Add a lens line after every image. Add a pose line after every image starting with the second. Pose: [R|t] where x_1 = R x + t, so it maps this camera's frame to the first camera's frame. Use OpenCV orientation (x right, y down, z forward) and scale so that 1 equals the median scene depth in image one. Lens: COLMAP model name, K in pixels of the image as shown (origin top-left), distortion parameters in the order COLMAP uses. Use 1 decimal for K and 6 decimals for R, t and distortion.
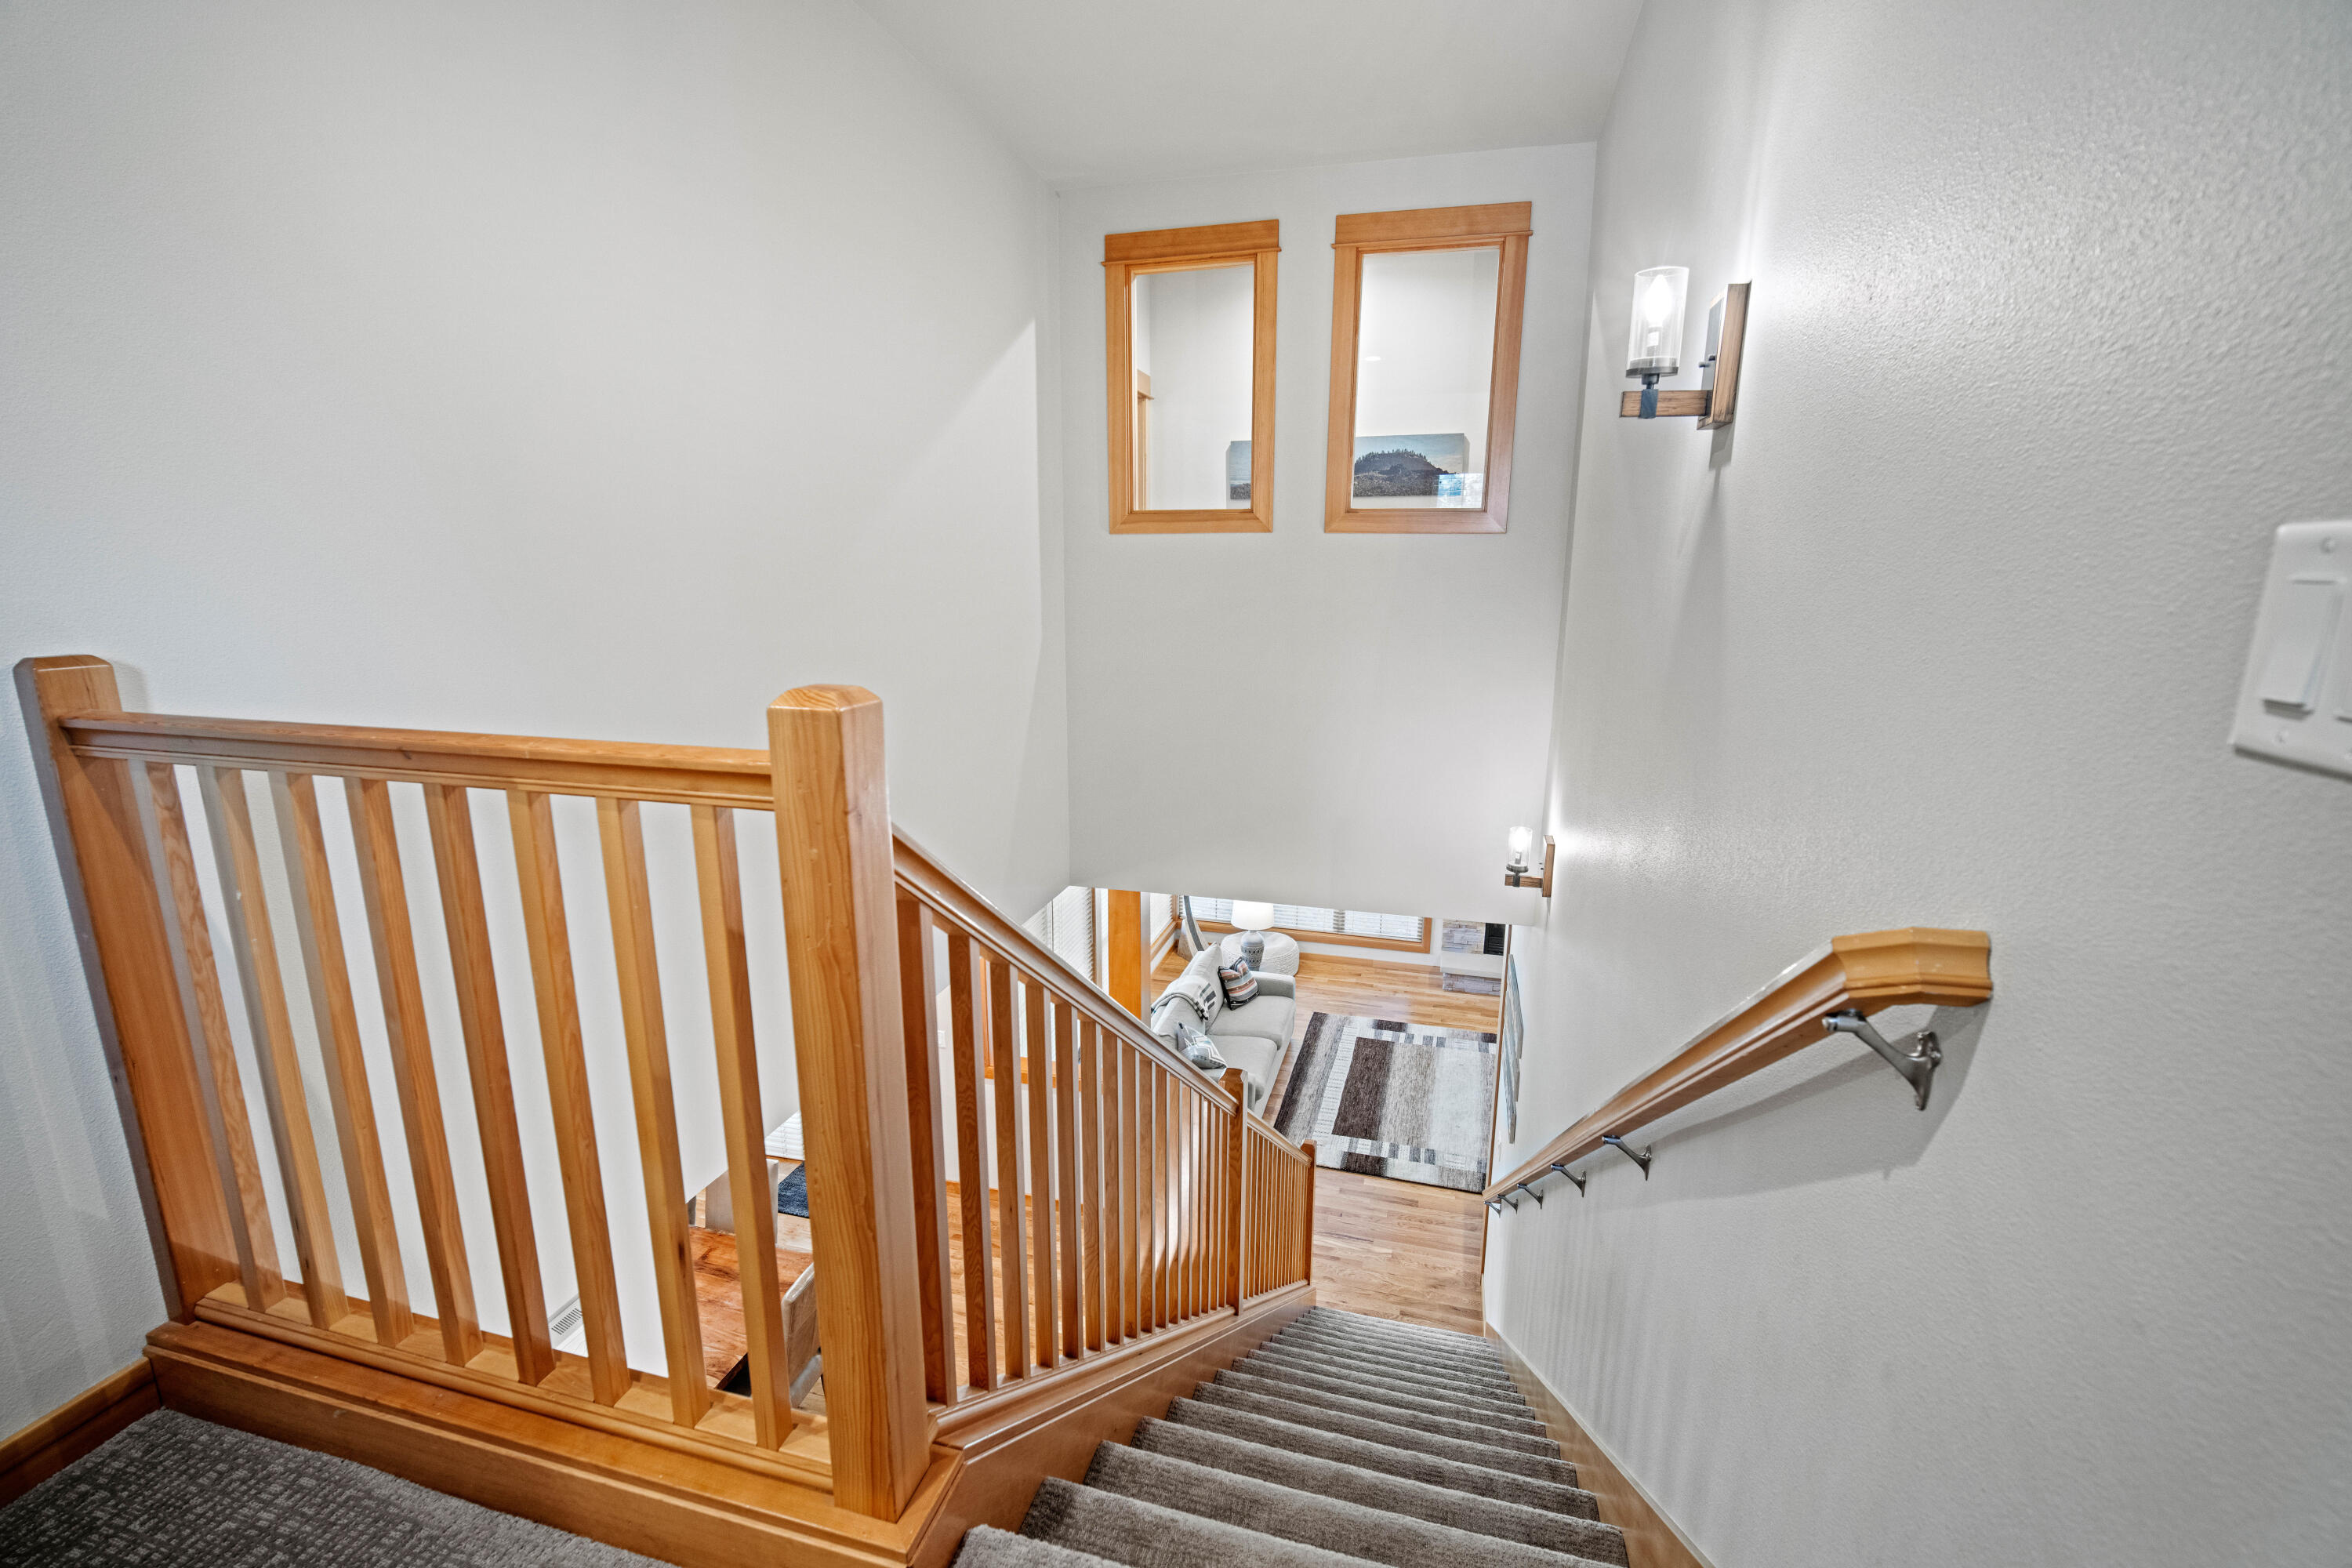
lens RADIAL K [[1030.7, 0, 1166.3], [0, 1030.7, 777.7], [0, 0, 1]] dist [-0.009674, 0.002417]
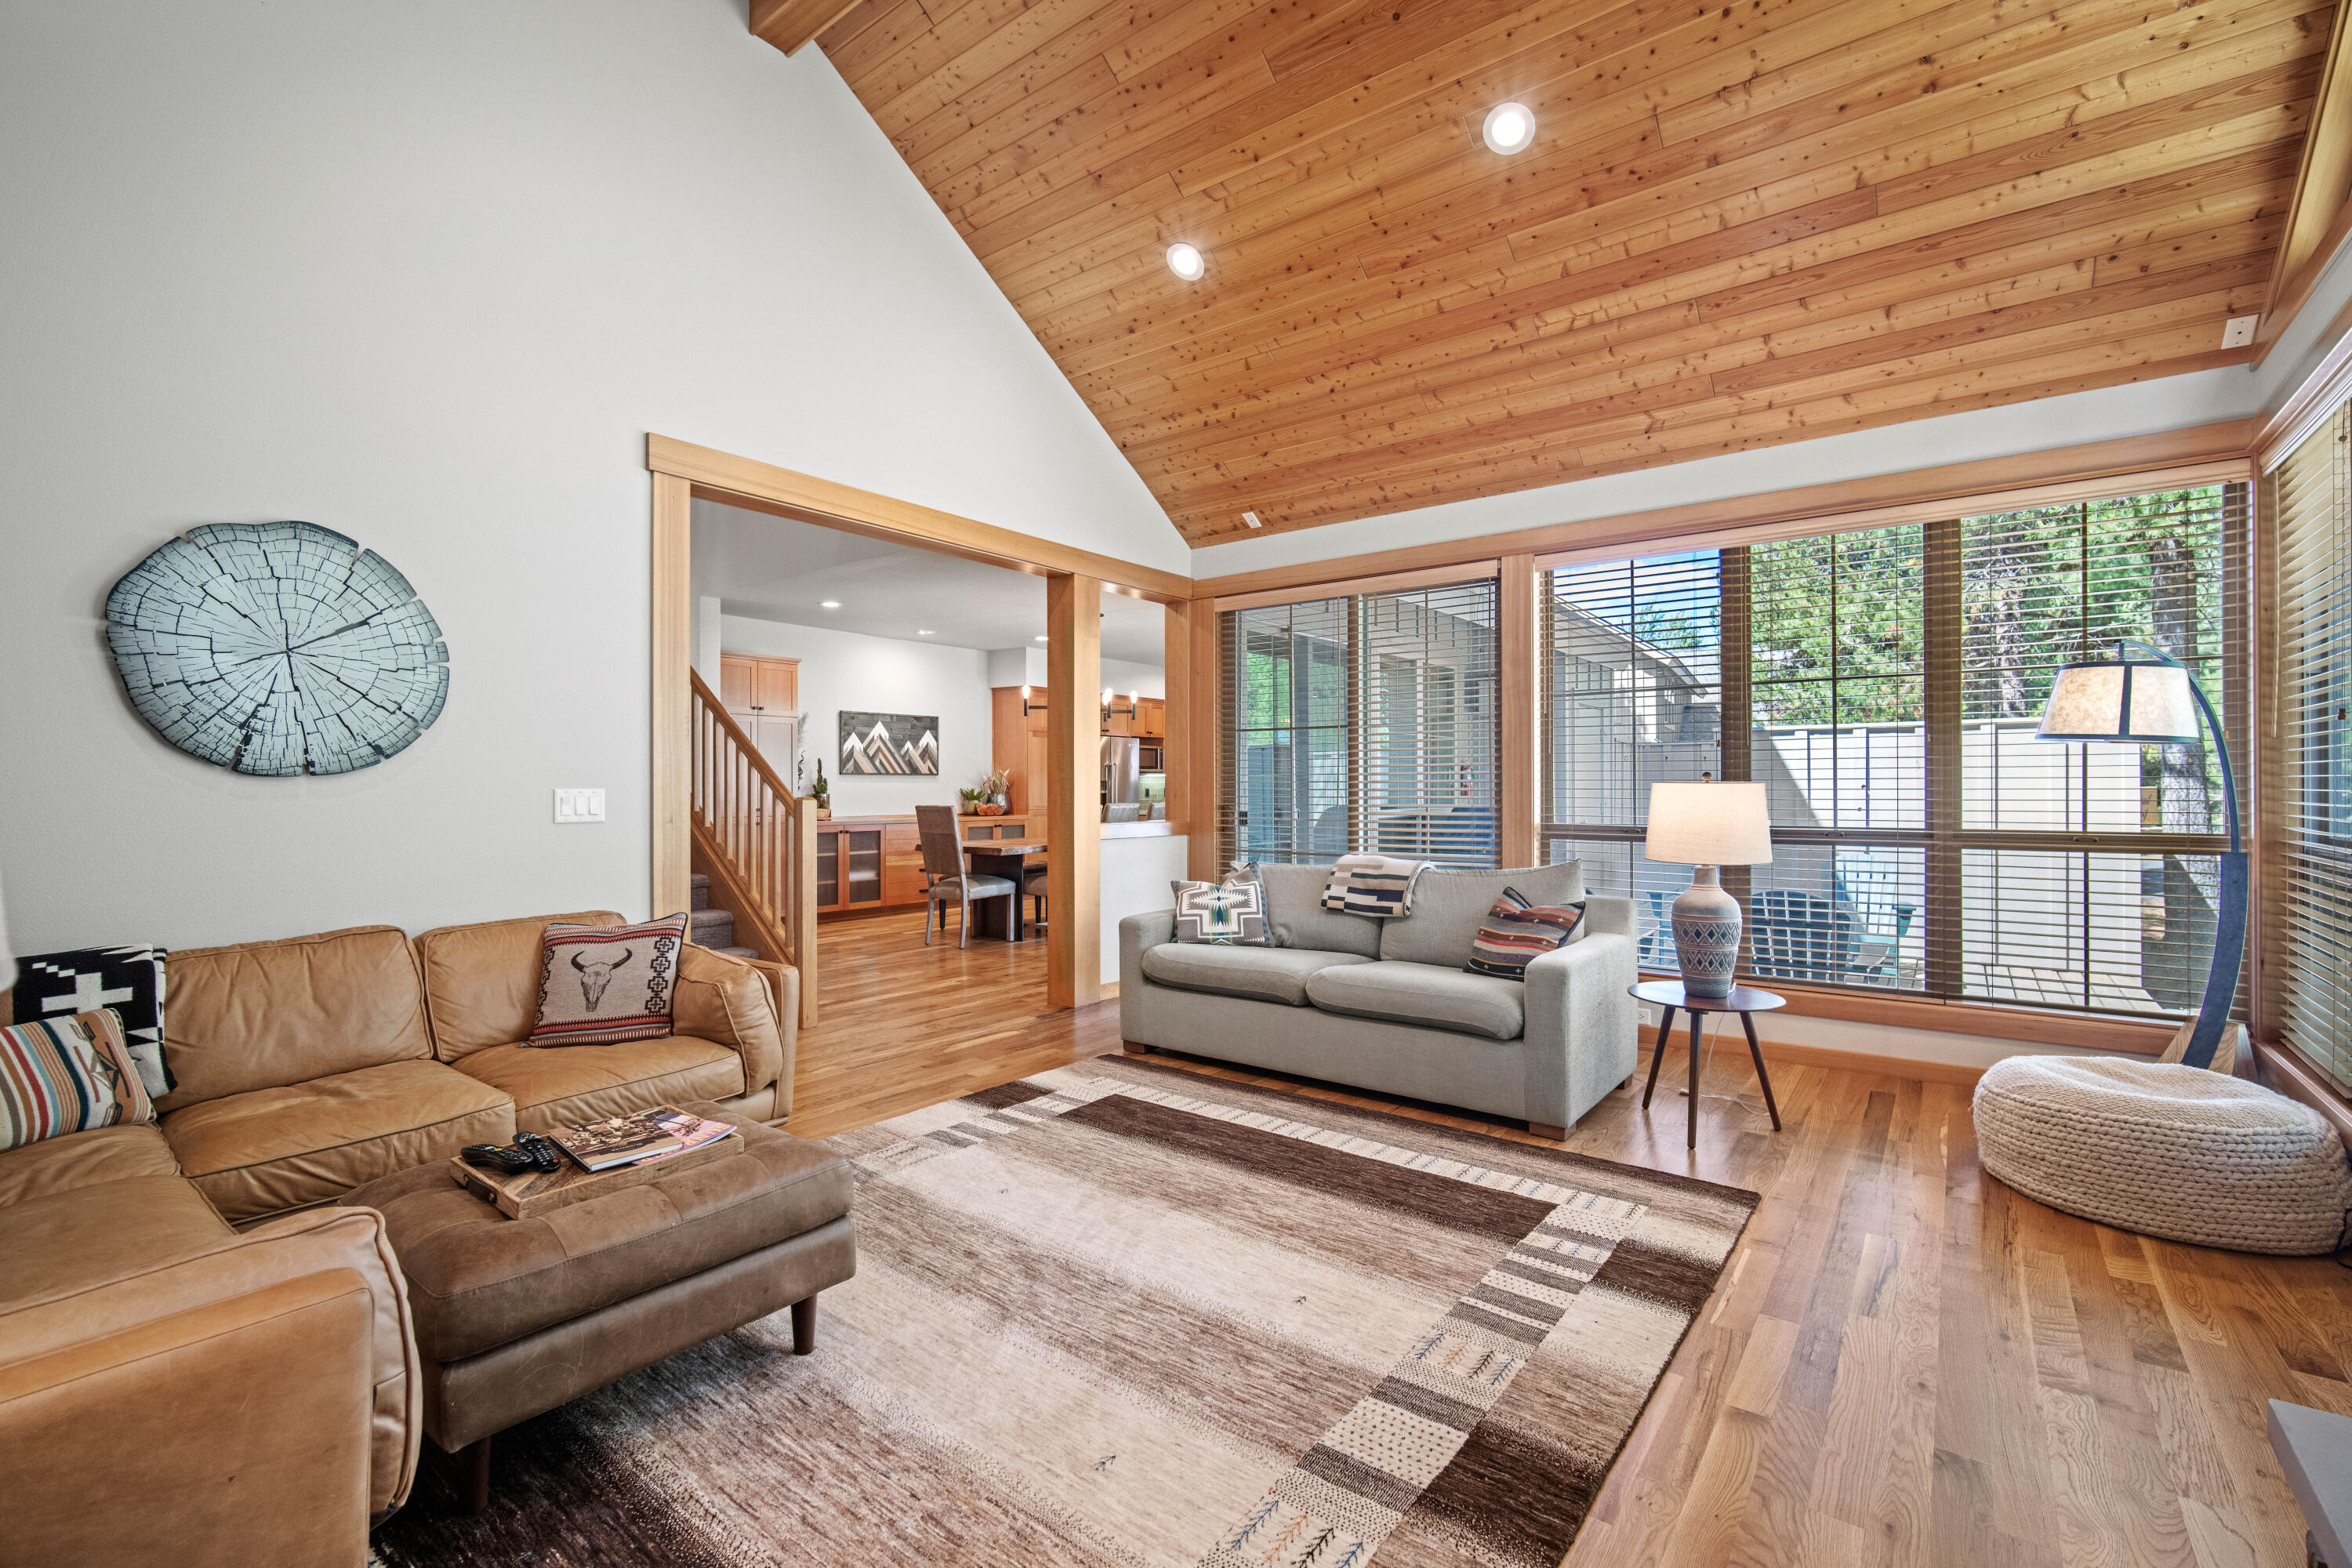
lens RADIAL K [[1030.7, 0, 1147.7], [0, 1030.7, 780.7], [0, 0, 1]] dist [-0.009674, 0.002417]
pose [[-0.397744, -0.012069, -0.917417, 0.540454], [-0.200603, 0.976865, 0.074119, 0.135815], [0.895298, 0.213517, -0.390963, 1.028621]]
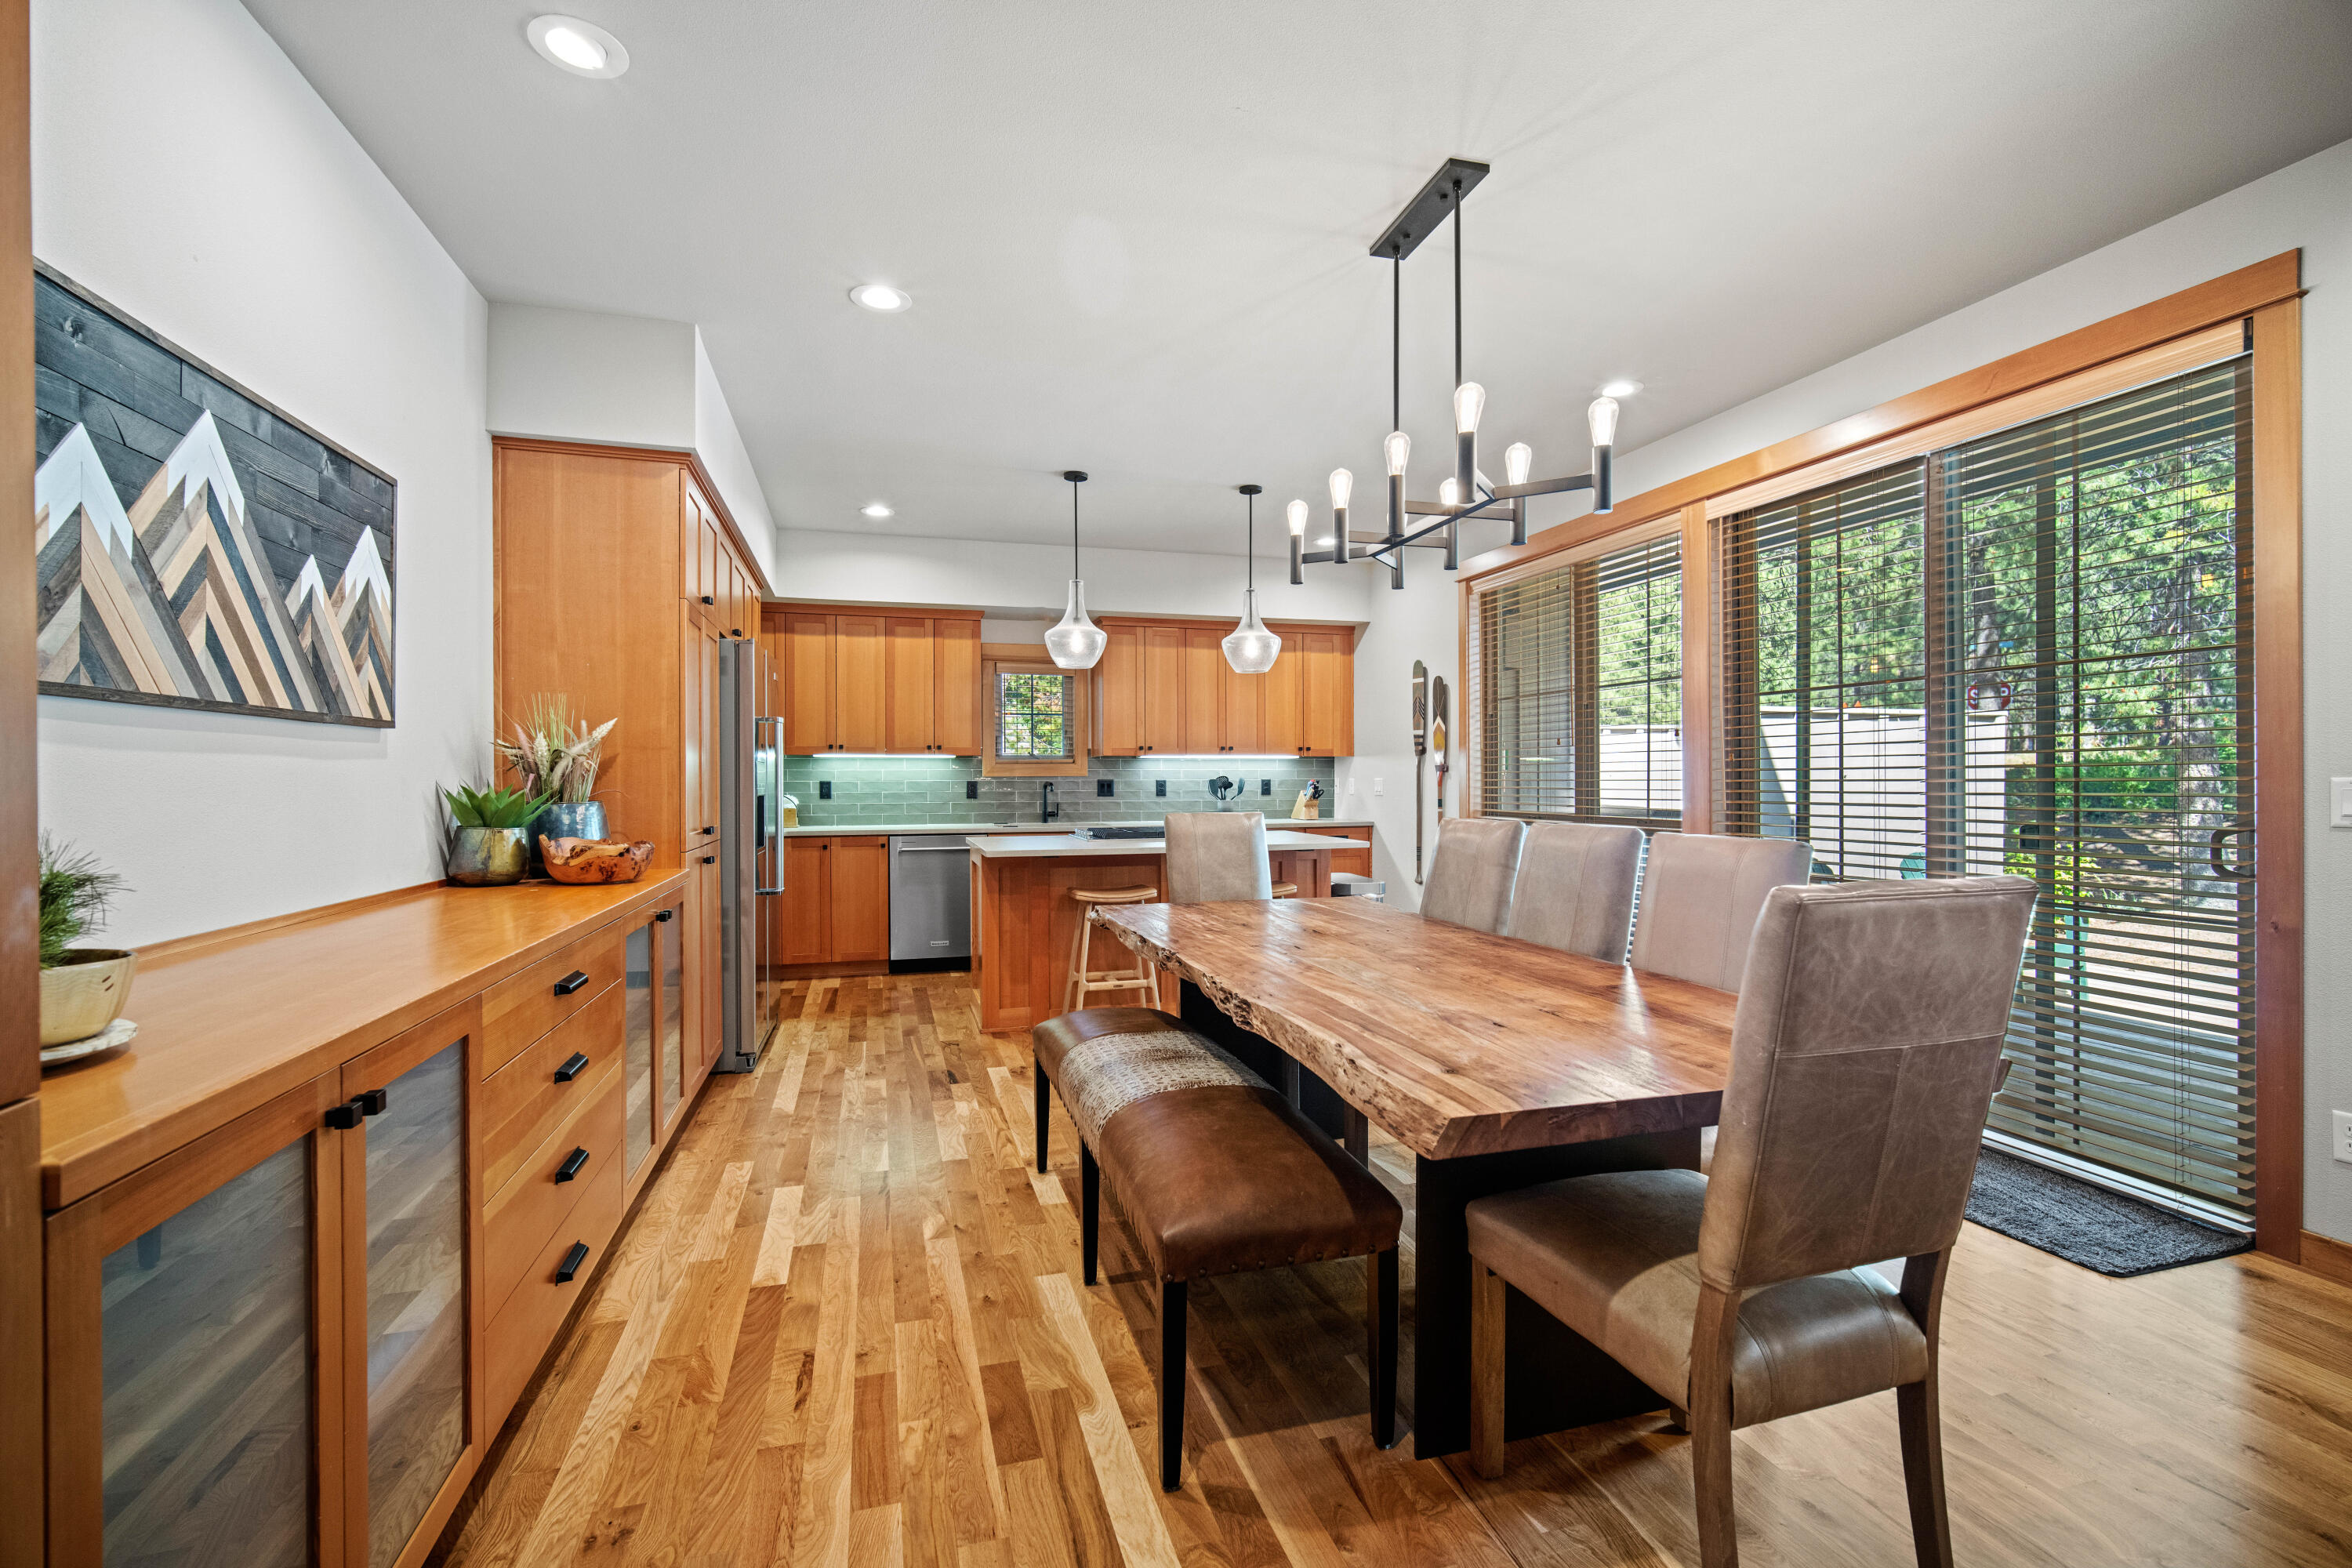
lens RADIAL K [[1030.7, 0, 1168.3], [0, 1030.7, 779.4], [0, 0, 1]] dist [-0.009674, 0.002417]
pose [[0.520007, -0.008653, -0.854118, -0.106447], [-0.180230, 0.976324, -0.119619, 0.275208], [0.834931, 0.216140, 0.506136, 0.383361]]
